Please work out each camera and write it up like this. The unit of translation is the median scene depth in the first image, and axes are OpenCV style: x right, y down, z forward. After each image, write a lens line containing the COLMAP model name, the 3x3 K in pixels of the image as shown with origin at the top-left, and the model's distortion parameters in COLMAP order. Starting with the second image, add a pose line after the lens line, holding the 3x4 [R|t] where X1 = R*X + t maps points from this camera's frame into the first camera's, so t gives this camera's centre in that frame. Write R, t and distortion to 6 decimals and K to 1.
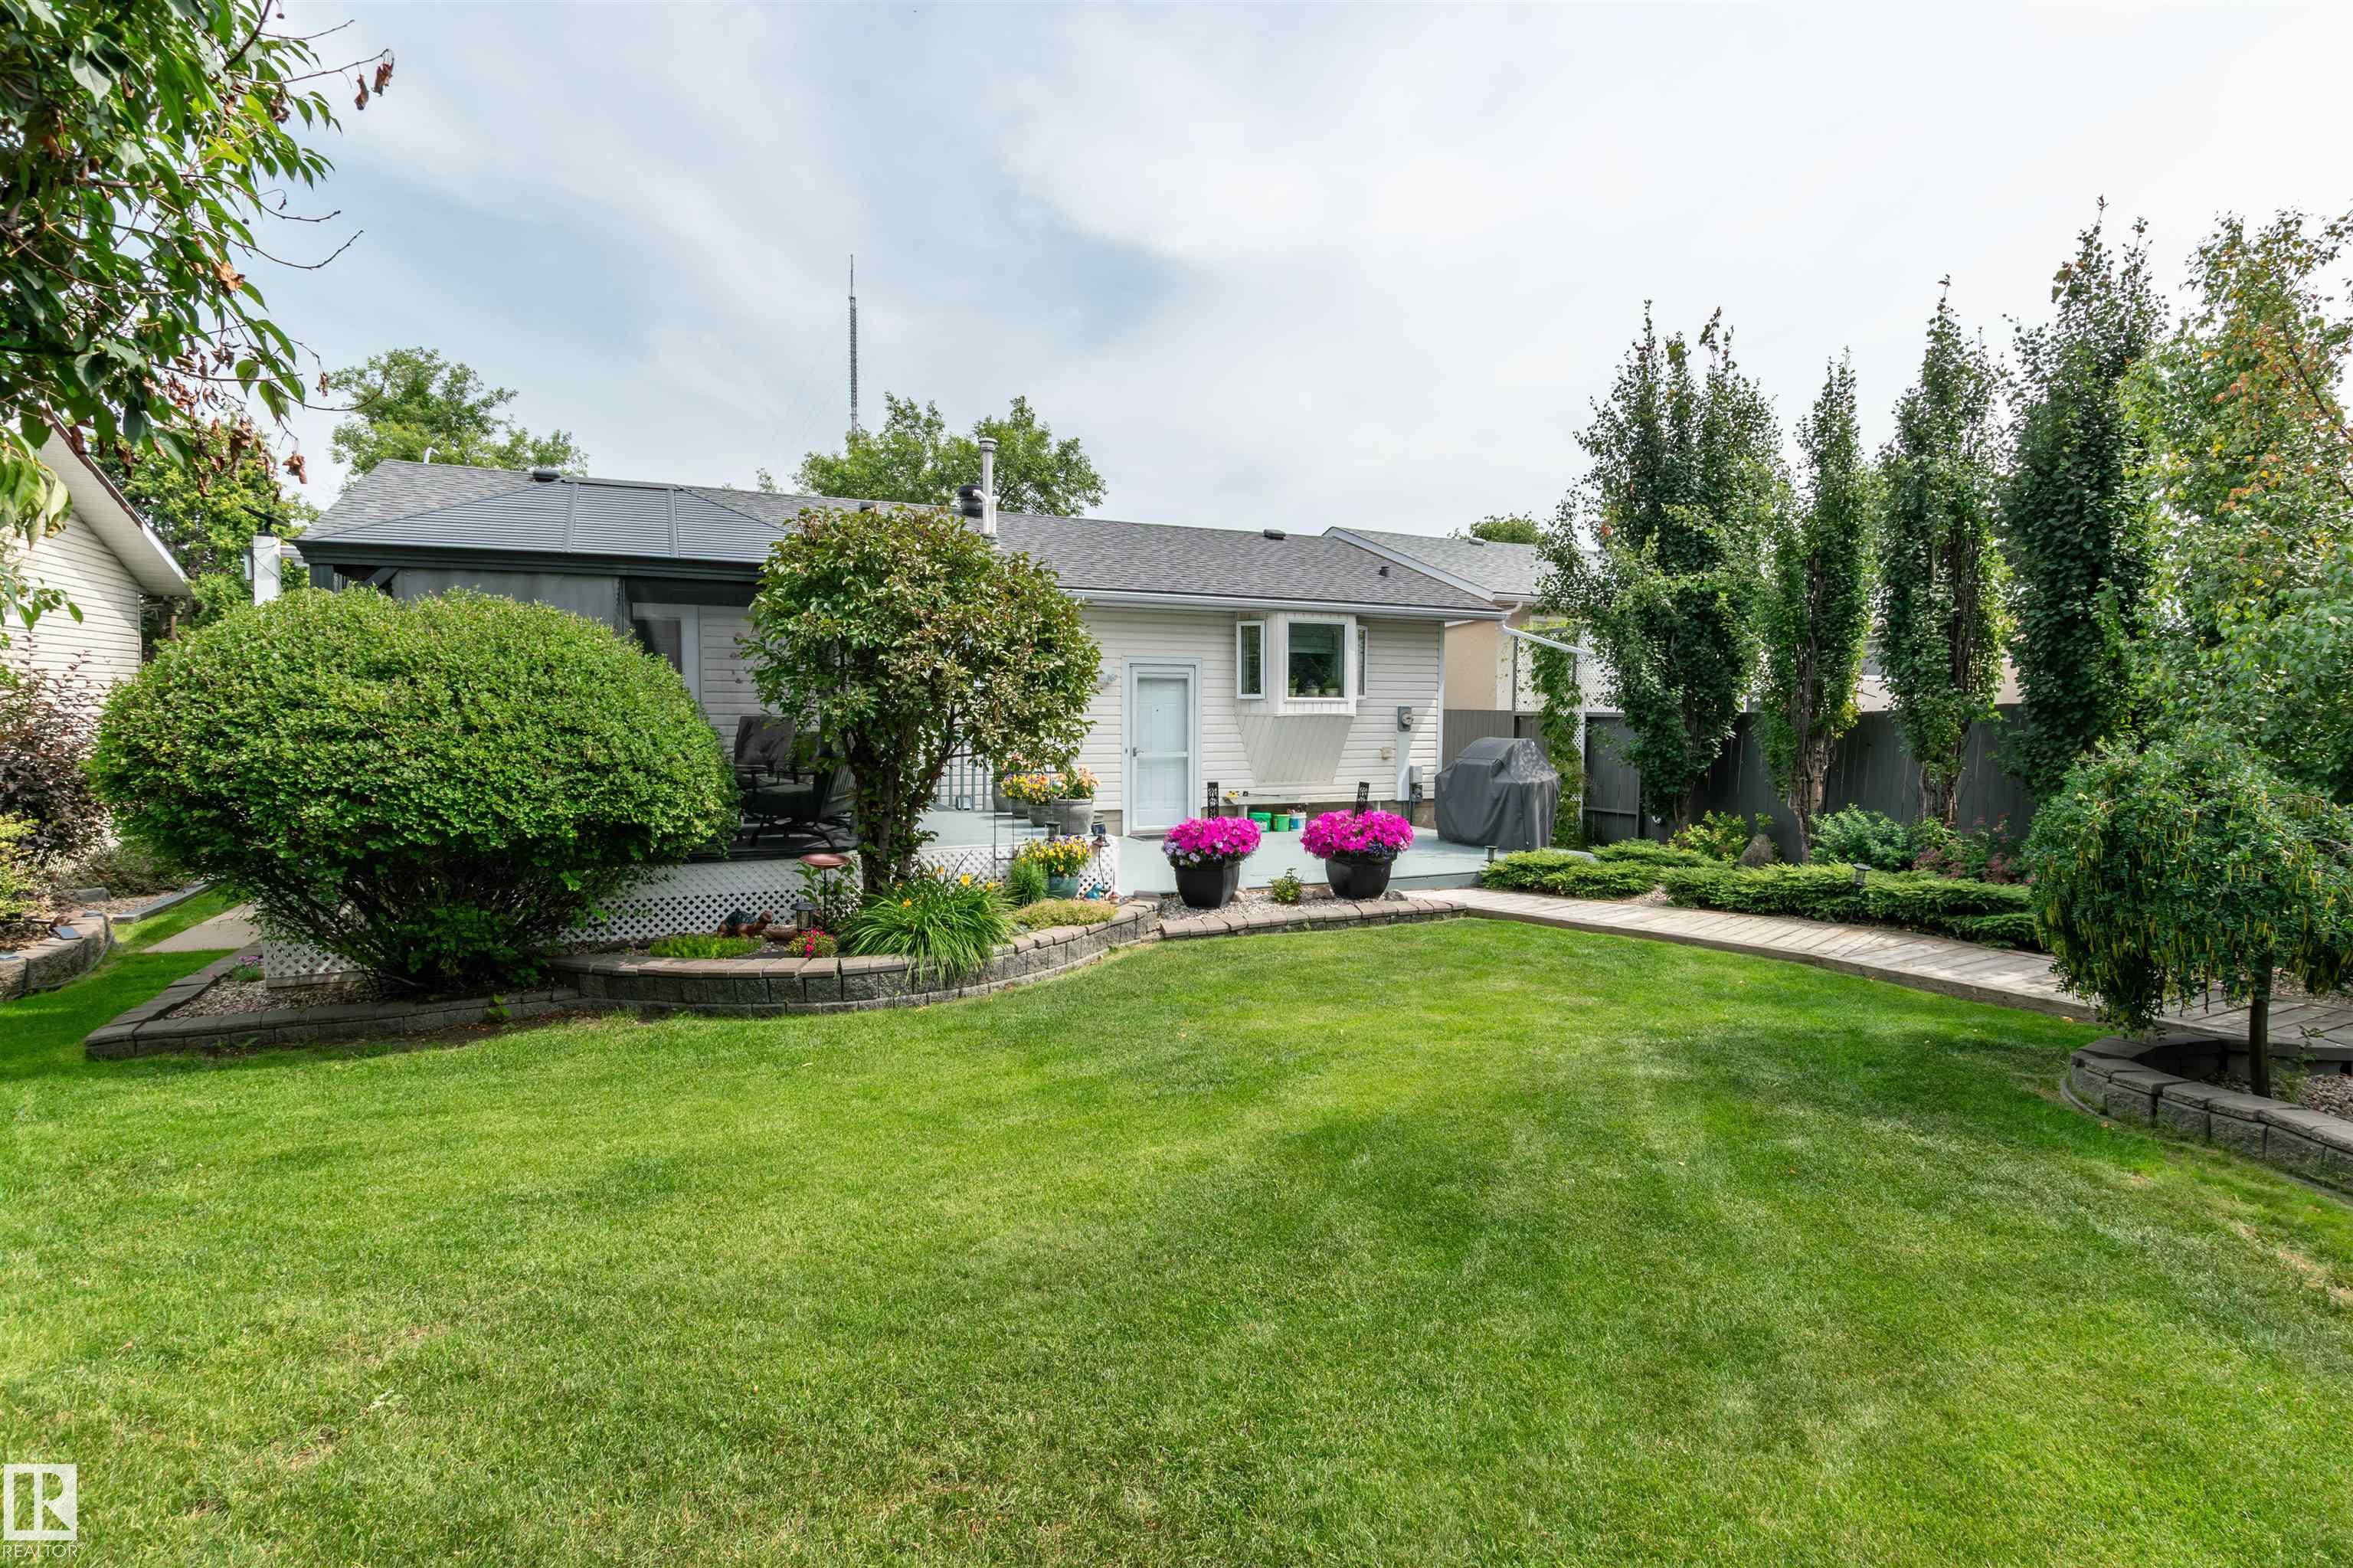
lens RADIAL K [[1140.1, 0, 1199.5], [0, 1140.1, 746.8], [0, 0, 1]] dist [0.010001, -0.000255]
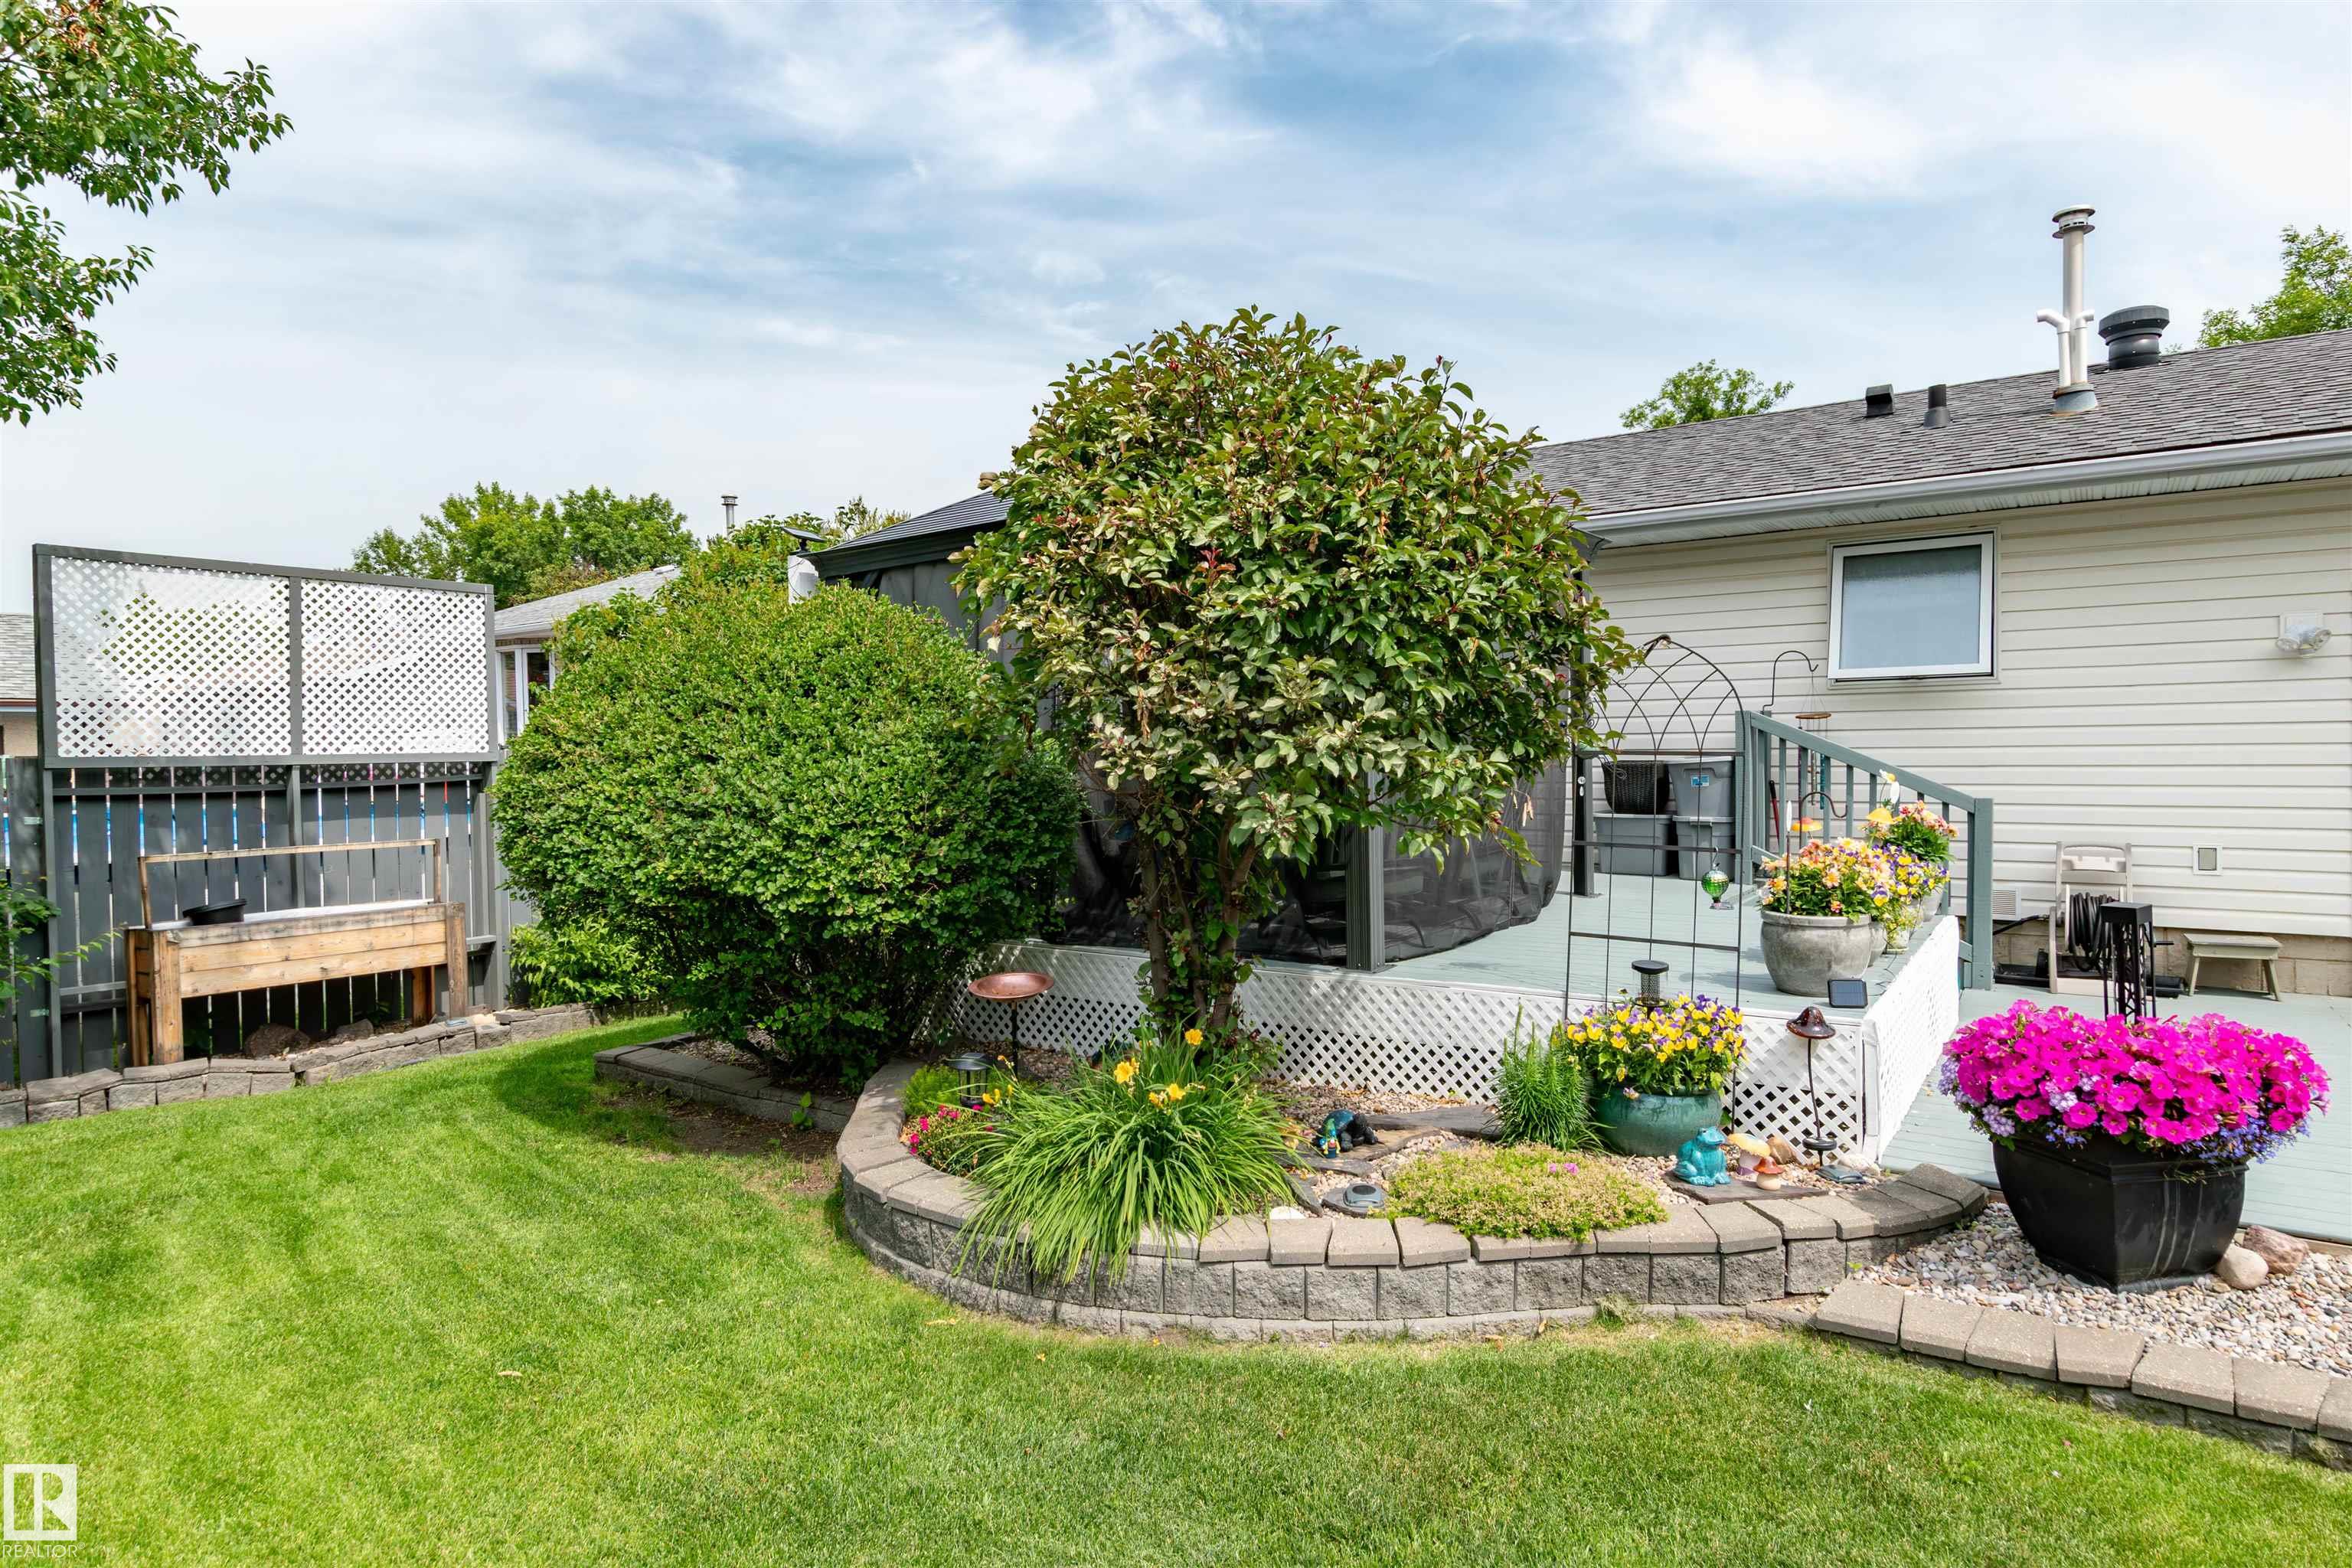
lens RADIAL K [[1272.3, 0, 1205.7], [0, 1272.3, 775.7], [0, 0, 1]] dist [0.004960, -0.008987]
pose [[0.509954, 0.010319, -0.860140, 0.124800], [-0.011837, 0.999918, 0.004978, -0.003915], [0.860120, 0.007642, 0.510034, 0.364051]]
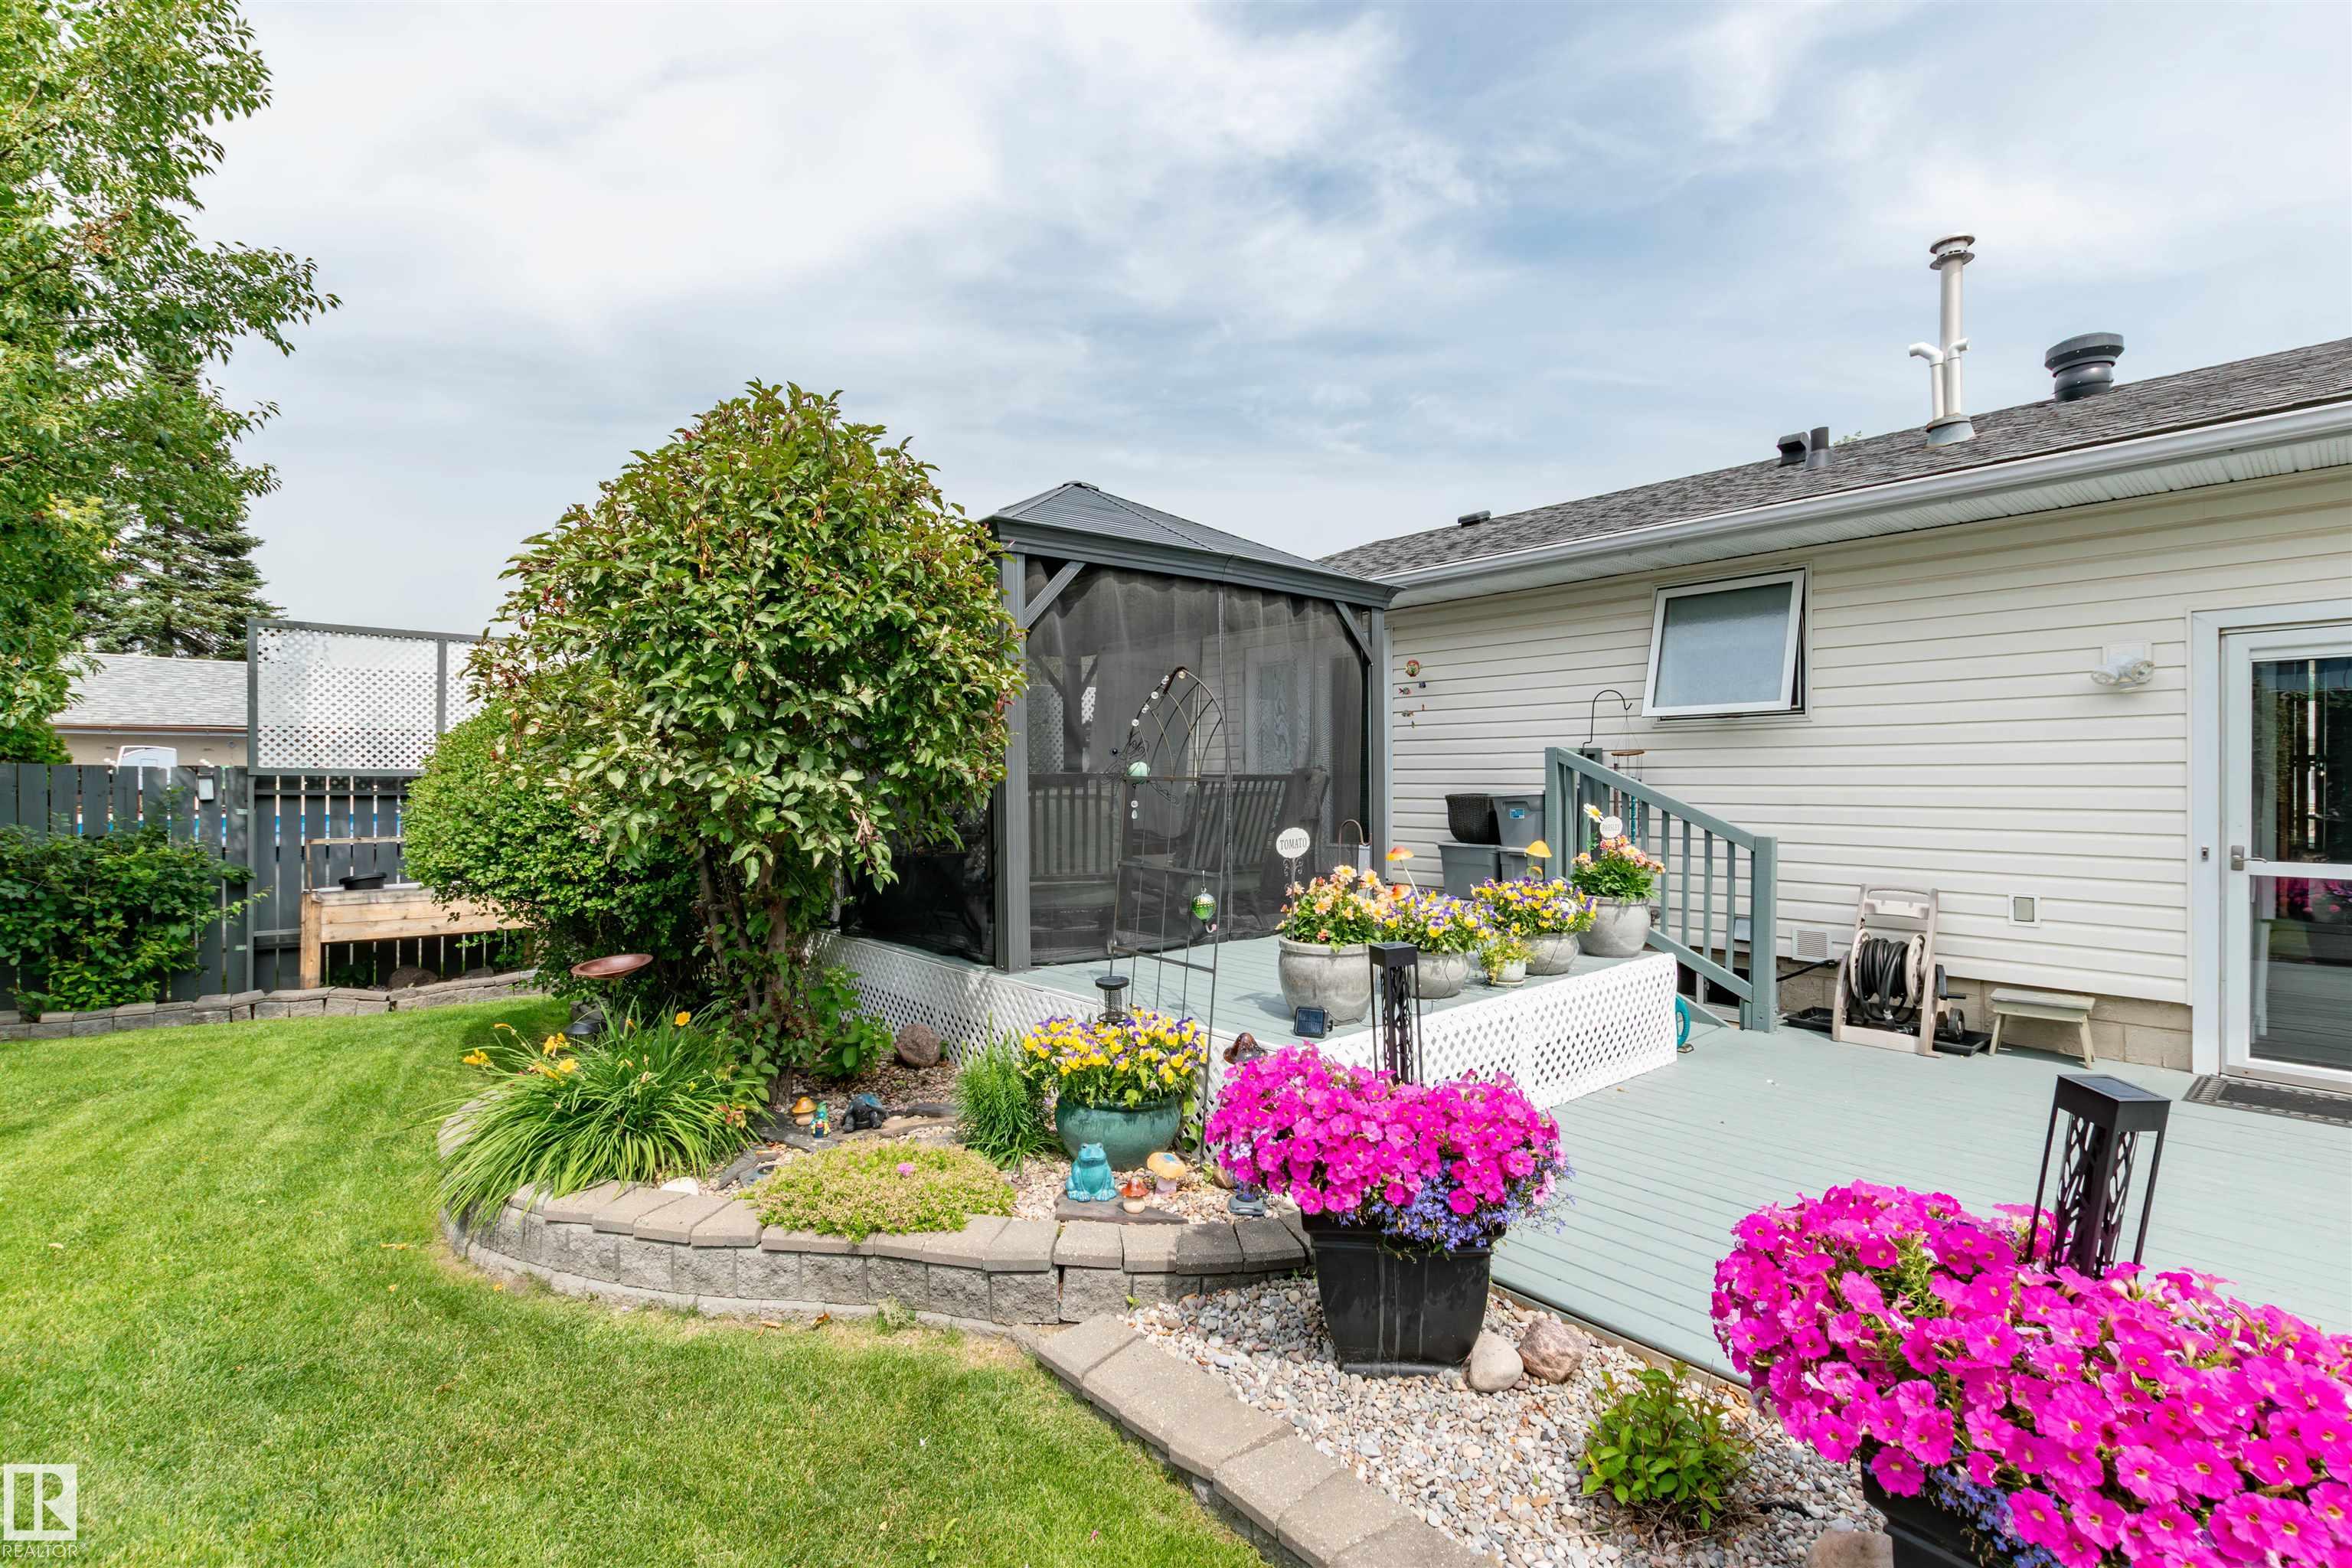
lens RADIAL K [[1032.0, 0, 1182.8], [0, 1032.0, 786.4], [0, 0, 1]] dist [0.004140, 0.000104]
pose [[0.294009, 0.002152, -0.955800, 0.166423], [-0.032718, 0.999434, -0.007814, -0.005194], [0.955242, 0.033569, 0.293913, 0.544680]]
